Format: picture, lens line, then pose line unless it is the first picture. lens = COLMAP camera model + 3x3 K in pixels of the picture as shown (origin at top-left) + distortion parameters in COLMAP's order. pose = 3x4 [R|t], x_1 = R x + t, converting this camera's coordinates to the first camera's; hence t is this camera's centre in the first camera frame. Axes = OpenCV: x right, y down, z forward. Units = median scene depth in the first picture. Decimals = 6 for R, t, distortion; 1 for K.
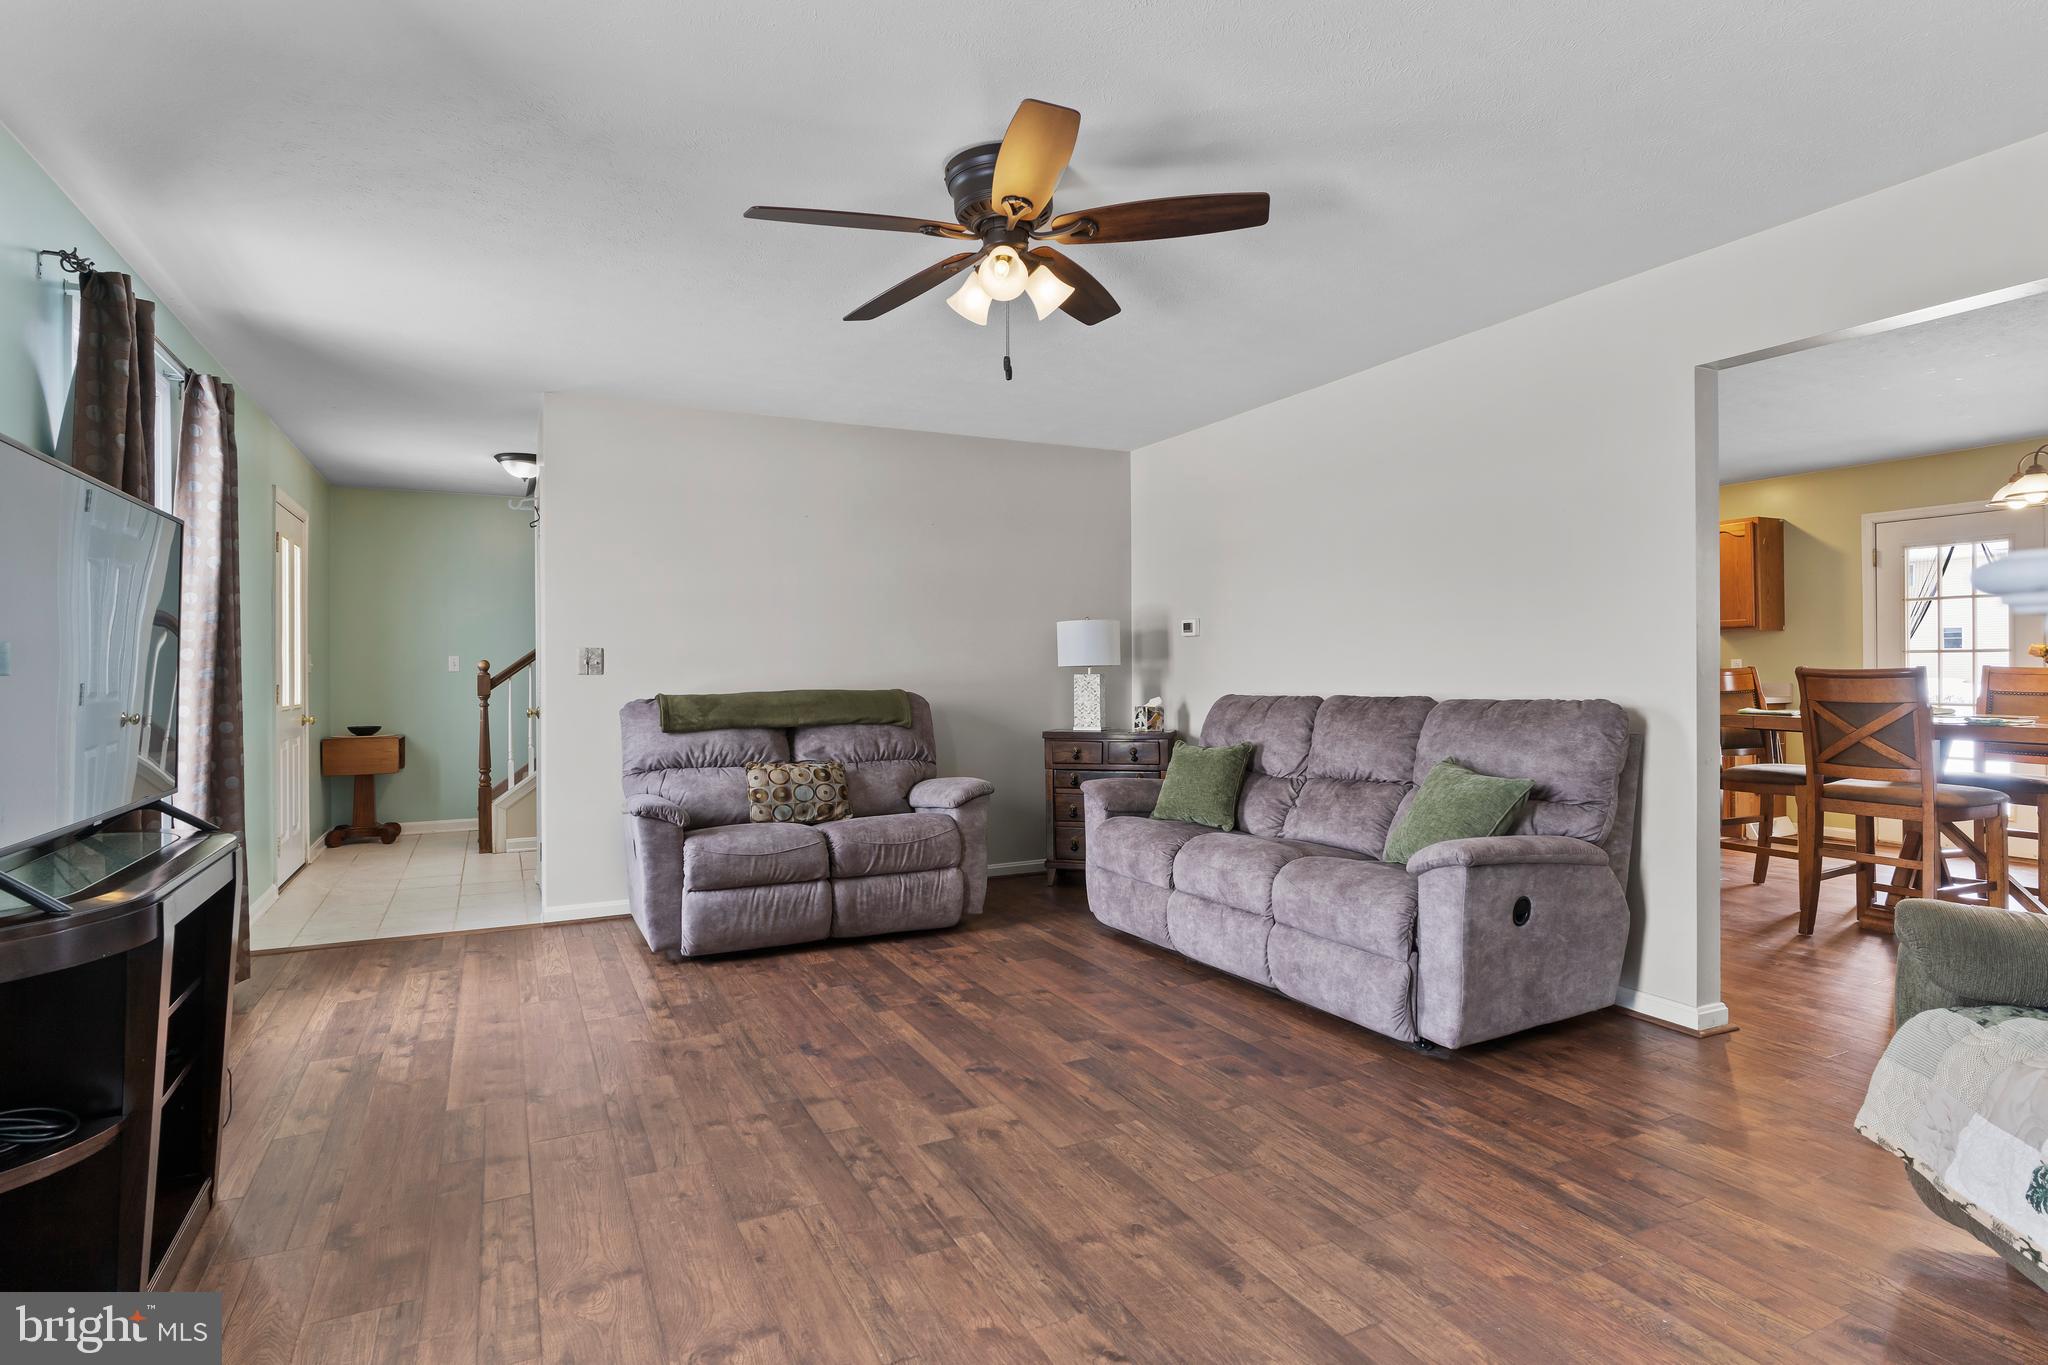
lens RADIAL K [[1052.1, 0, 1013.7], [0, 1052.1, 676.9], [0, 0, 1]] dist [-0.003761, 0.000311]
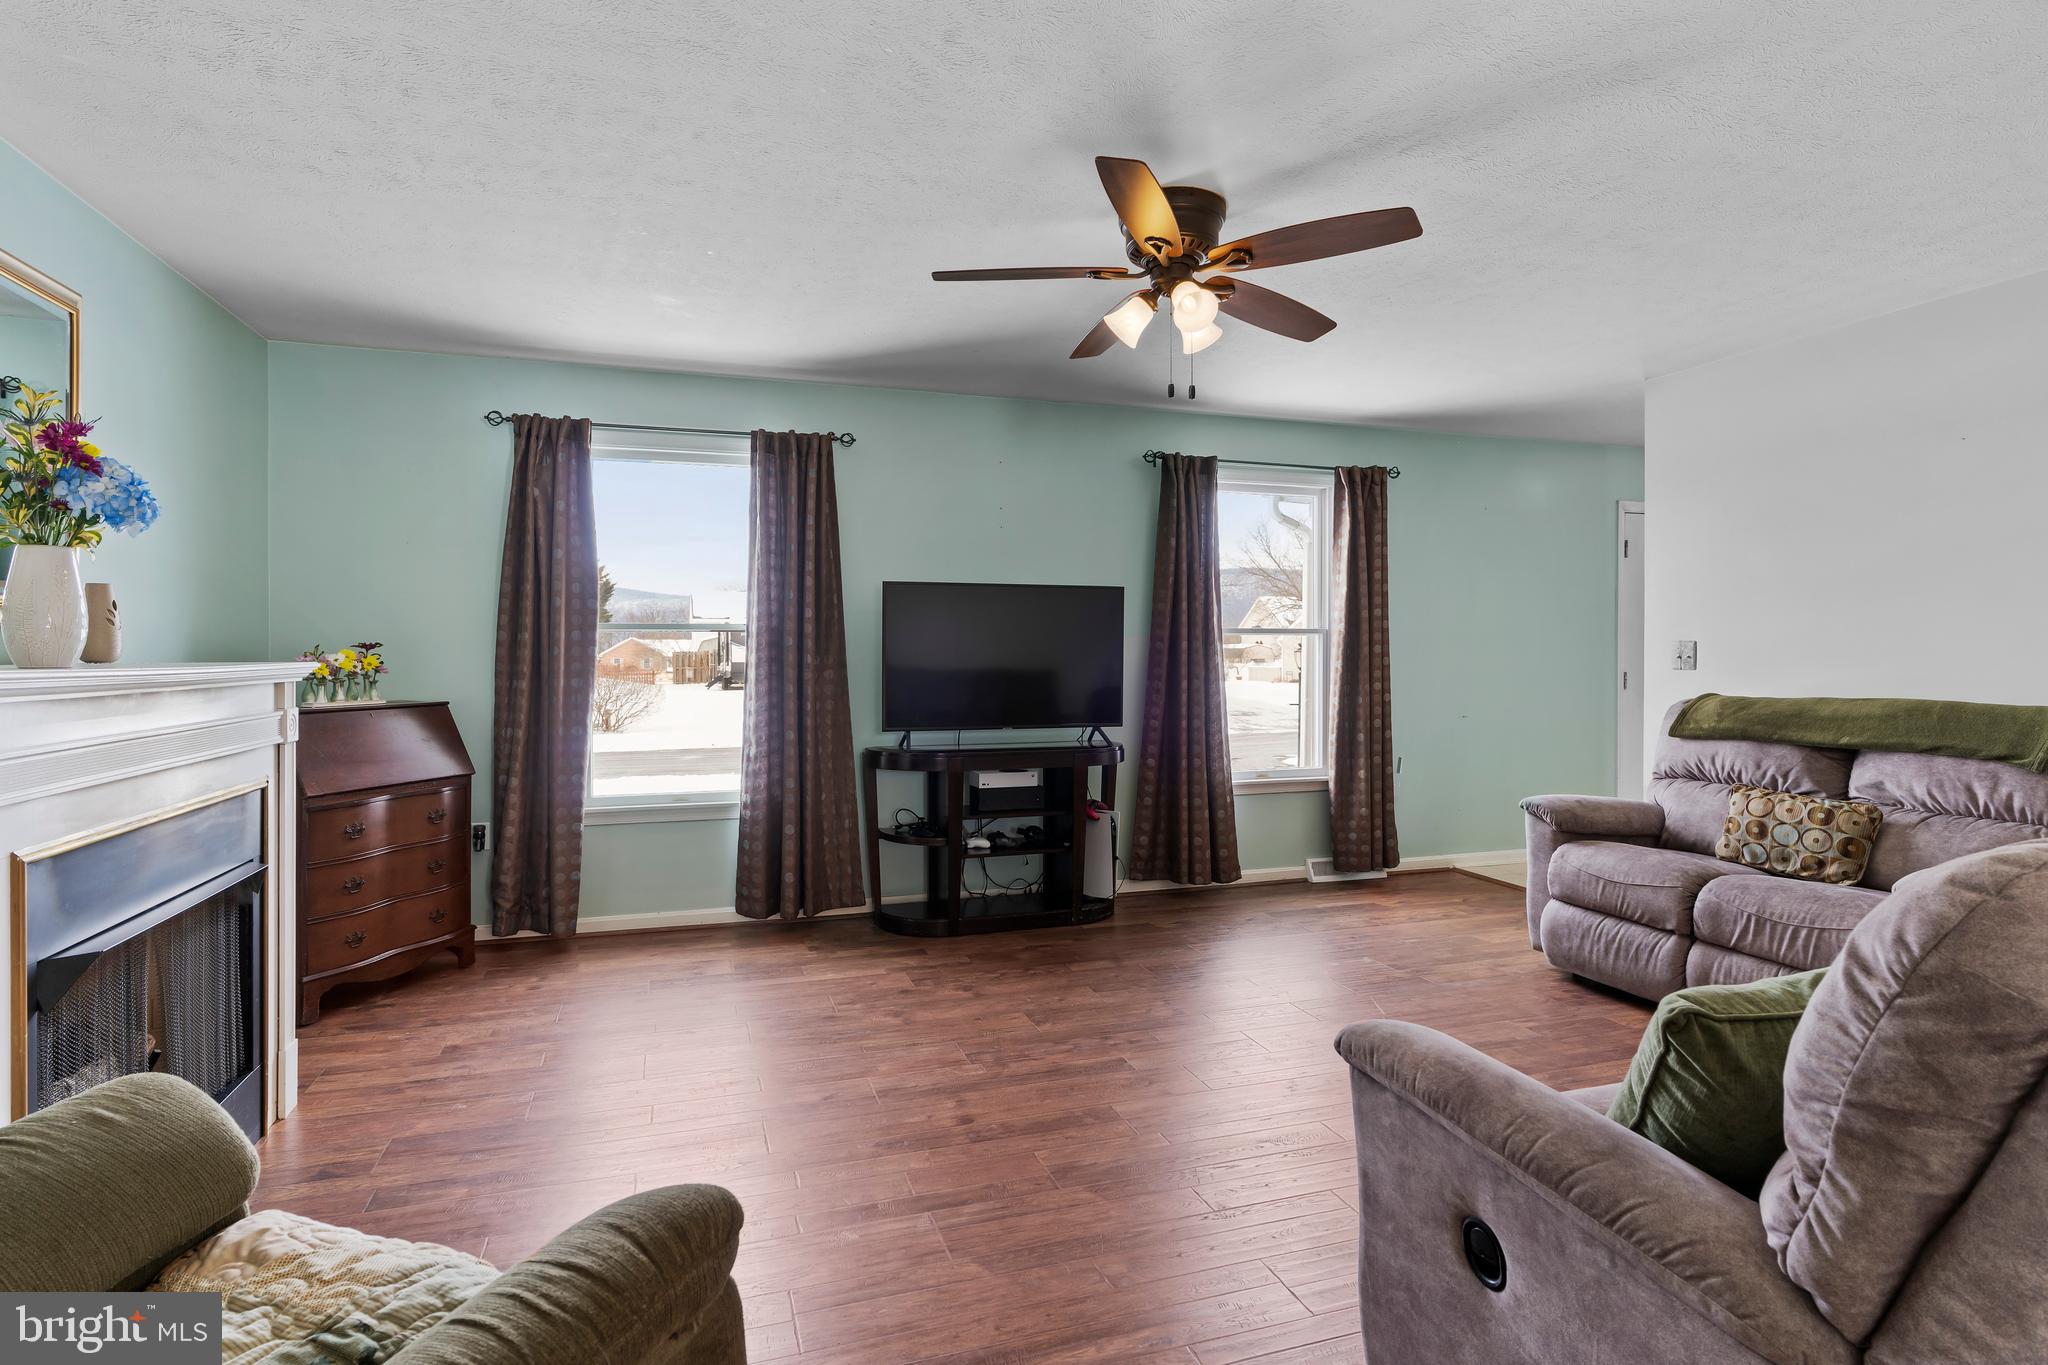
lens RADIAL K [[1052.1, 0, 1013.7], [0, 1052.1, 676.9], [0, 0, 1]] dist [-0.003761, 0.000311]
pose [[-0.144754, 0.027337, -0.989090, 0.876817], [-0.005823, 0.999577, 0.028479, -0.027834], [0.989451, 0.009882, -0.144533, 0.806261]]
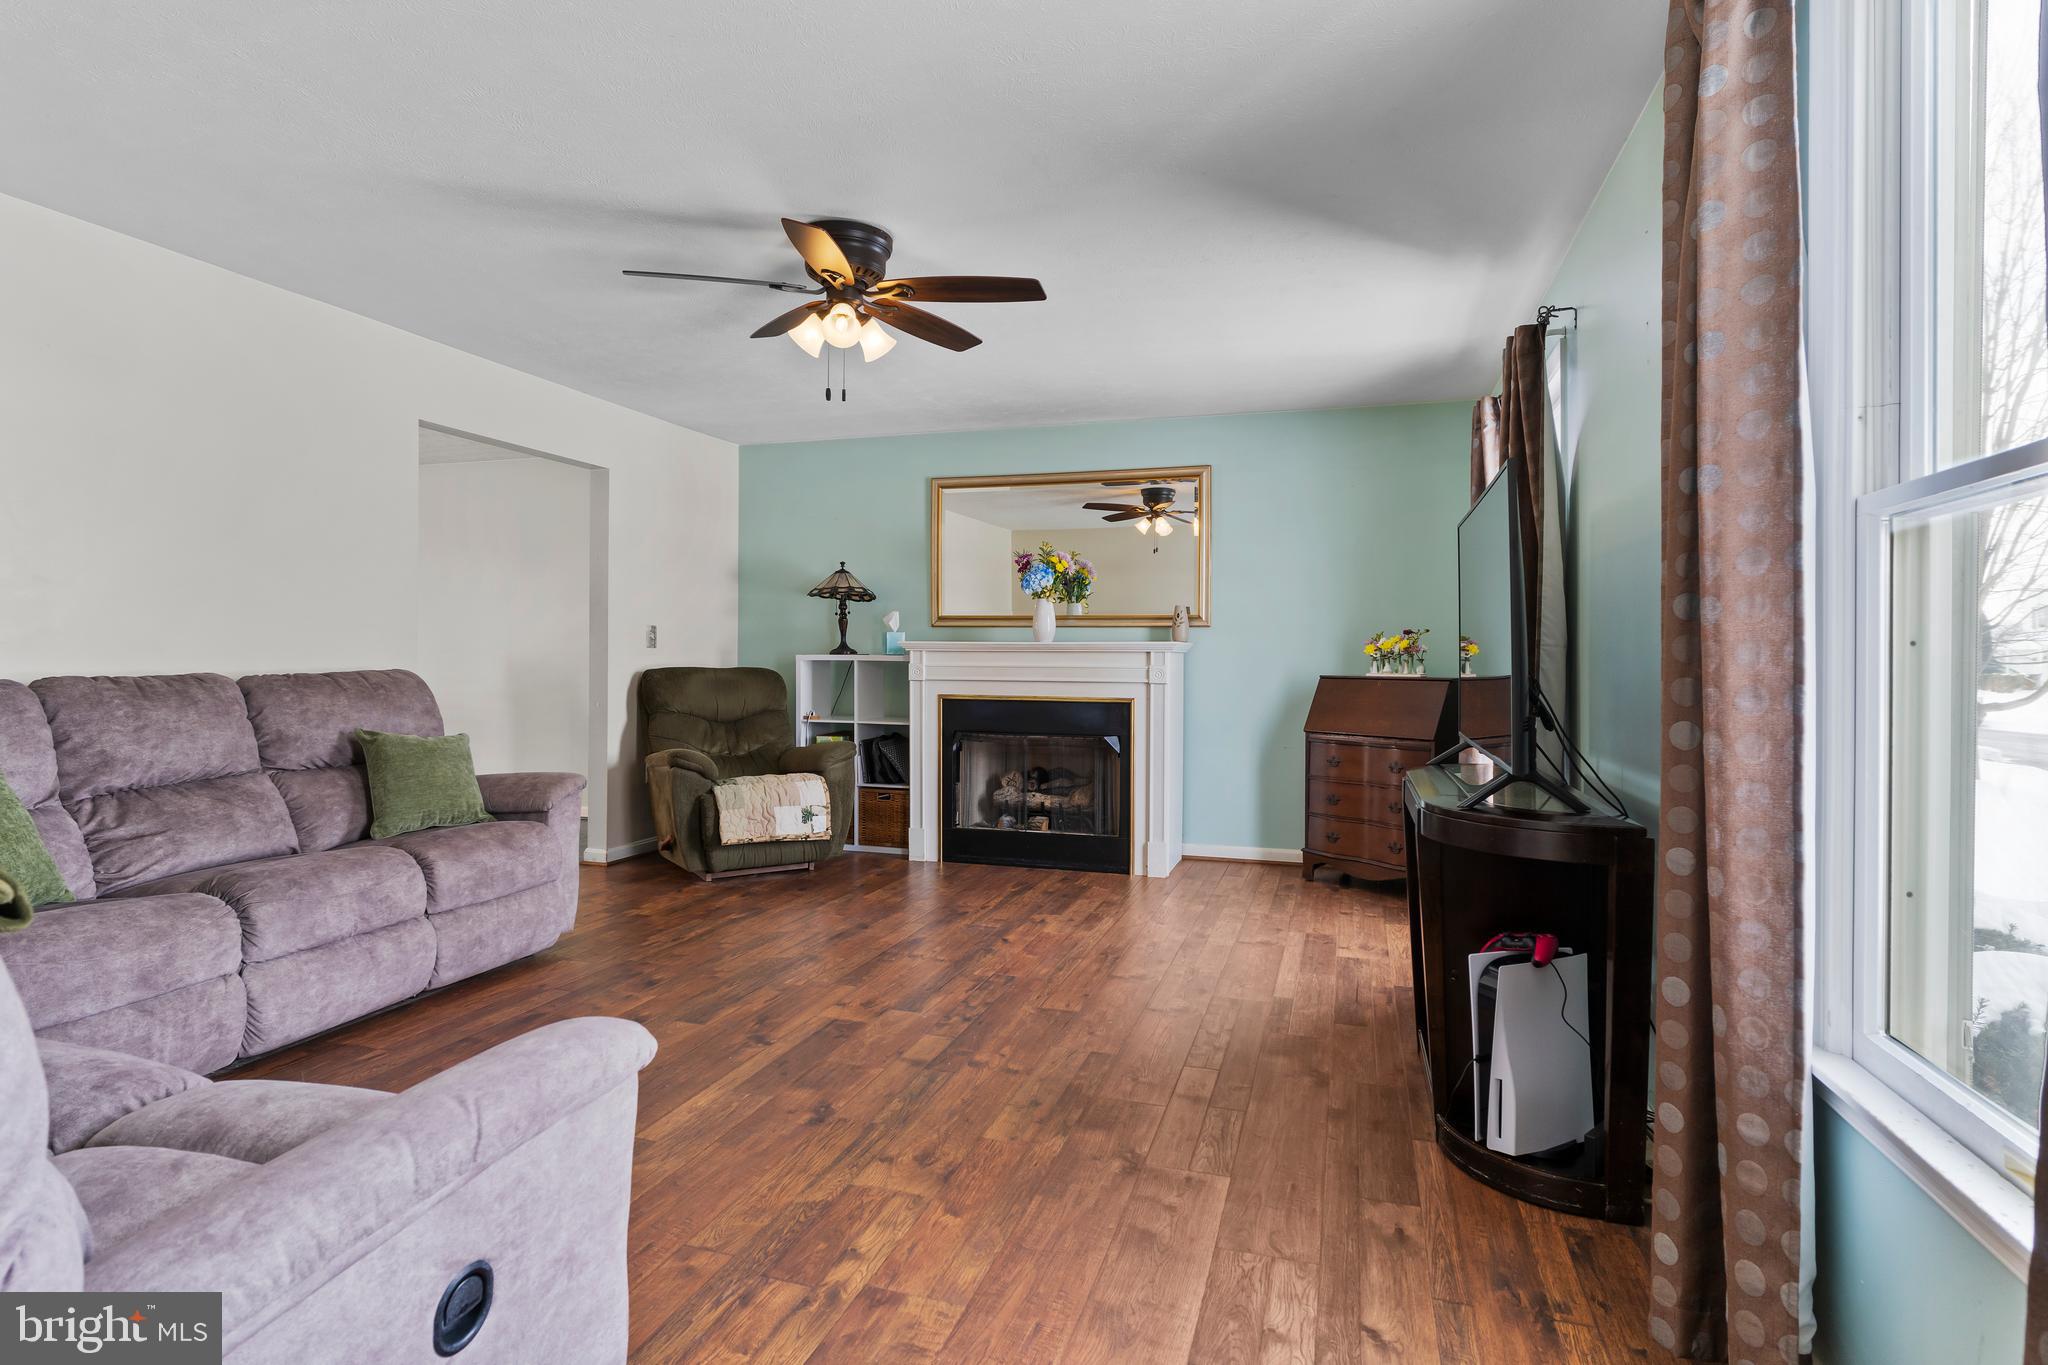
lens RADIAL K [[1052.1, 0, 1013.7], [0, 1052.1, 676.9], [0, 0, 1]] dist [-0.003761, 0.000311]
pose [[-0.718550, -0.011837, 0.695374, -0.818897], [0.003272, 0.999787, 0.020400, 0.007732], [-0.695467, 0.016934, -0.718358, 1.414659]]
